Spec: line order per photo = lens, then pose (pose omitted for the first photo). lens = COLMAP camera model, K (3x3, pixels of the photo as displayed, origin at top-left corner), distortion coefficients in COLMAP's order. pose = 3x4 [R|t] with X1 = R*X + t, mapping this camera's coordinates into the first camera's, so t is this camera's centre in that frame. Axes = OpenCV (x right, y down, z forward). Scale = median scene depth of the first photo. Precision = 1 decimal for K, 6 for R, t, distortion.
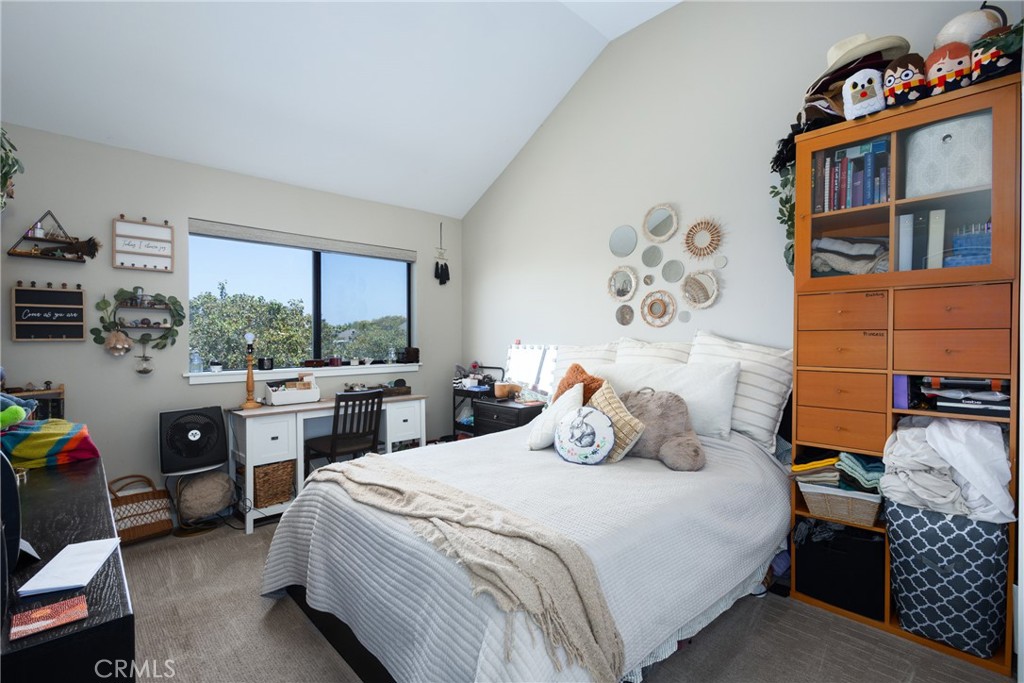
lens RADIAL K [[464.0, 0, 509.3], [0, 464.0, 340.8], [0, 0, 1]] dist [0.007633, -0.002434]
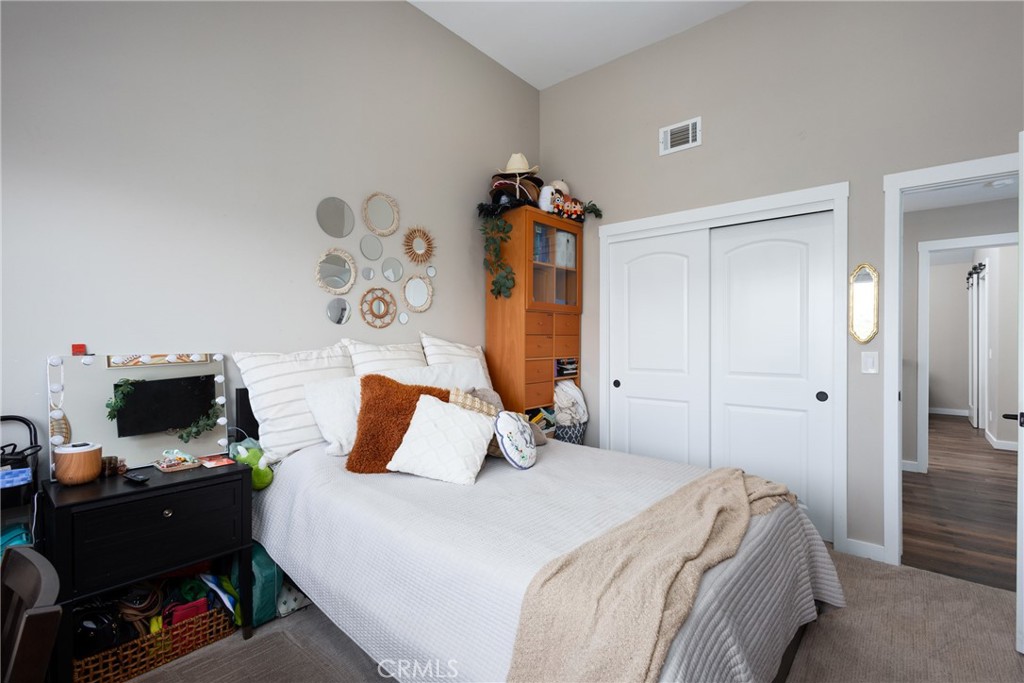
lens RADIAL K [[464.0, 0, 506.7], [0, 464.0, 343.7], [0, 0, 1]] dist [0.007633, -0.002434]
pose [[-0.090839, -0.005065, 0.995853, -0.635928], [0.010258, 0.999929, 0.006022, -0.001574], [-0.995813, 0.010762, -0.090781, 0.873956]]
